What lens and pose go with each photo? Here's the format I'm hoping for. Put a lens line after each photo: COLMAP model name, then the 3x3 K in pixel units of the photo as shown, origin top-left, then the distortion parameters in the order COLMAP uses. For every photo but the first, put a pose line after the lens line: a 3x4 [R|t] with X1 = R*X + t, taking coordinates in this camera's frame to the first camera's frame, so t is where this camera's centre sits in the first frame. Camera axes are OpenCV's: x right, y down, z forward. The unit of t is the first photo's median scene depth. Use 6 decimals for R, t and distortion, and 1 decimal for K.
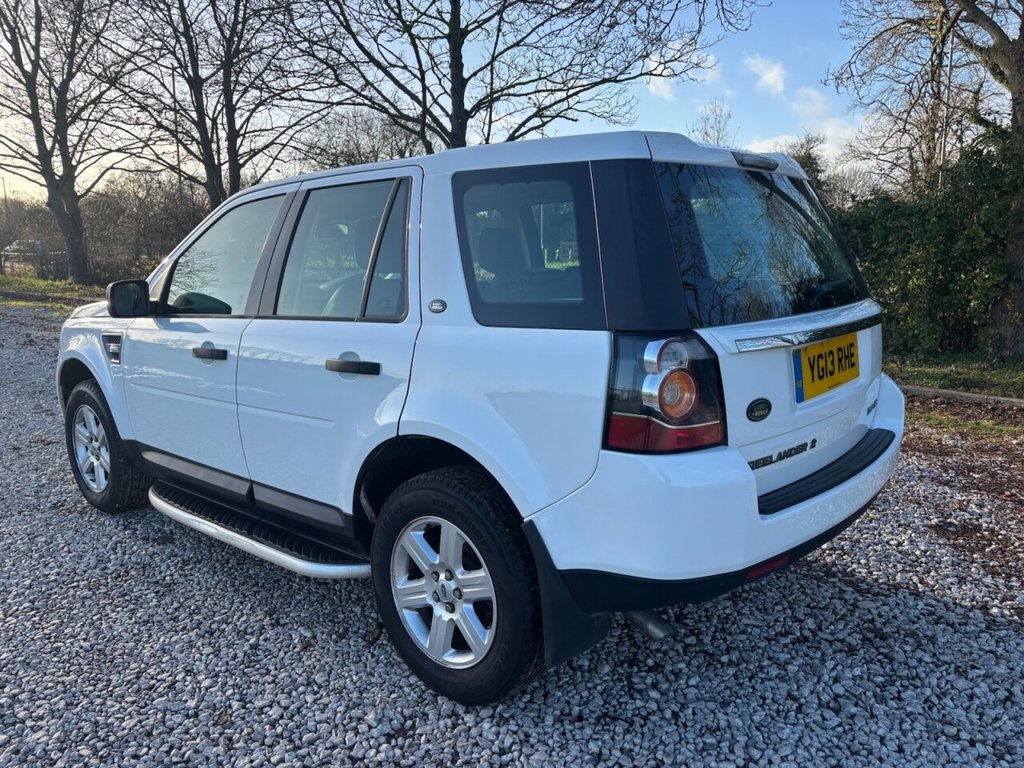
lens RADIAL K [[771.7, 0, 507.8], [0, 771.7, 383.7], [0, 0, 1]] dist [0.054277, -0.046717]
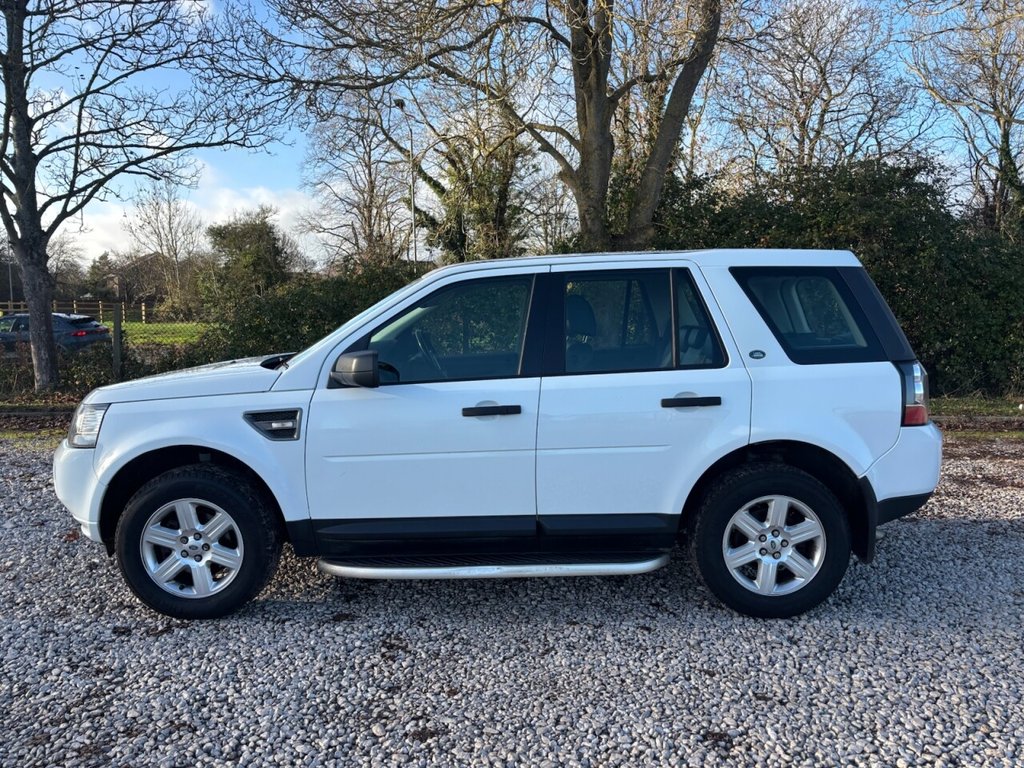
lens RADIAL K [[771.7, 0, 518.8], [0, 771.7, 382.4], [0, 0, 1]] dist [0.054277, -0.046717]
pose [[0.754598, -0.061793, 0.653271, -1.281047], [0.114238, 0.992724, -0.038055, -0.037412], [-0.646167, 0.103345, 0.756167, 0.141717]]
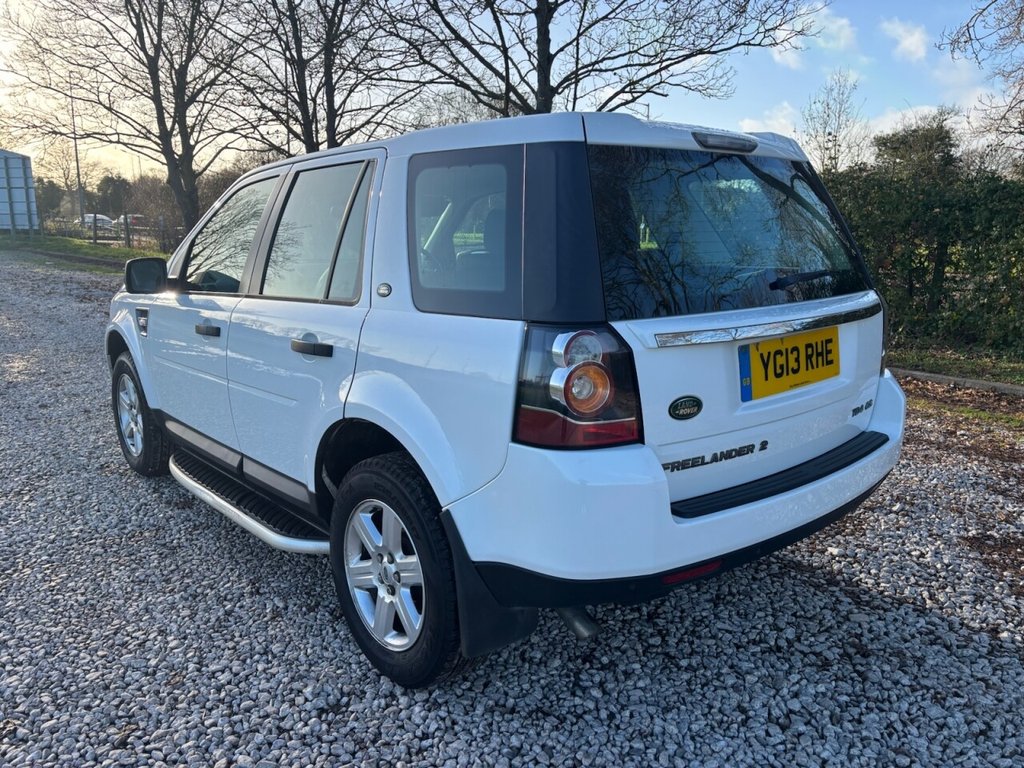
lens RADIAL K [[771.7, 0, 506.7], [0, 771.7, 384.8], [0, 0, 1]] dist [0.054277, -0.046717]
pose [[0.990110, 0.036837, -0.135373, 0.182709], [-0.032933, 0.998978, 0.030971, -0.013070], [0.136376, -0.026207, 0.990310, 0.026197]]
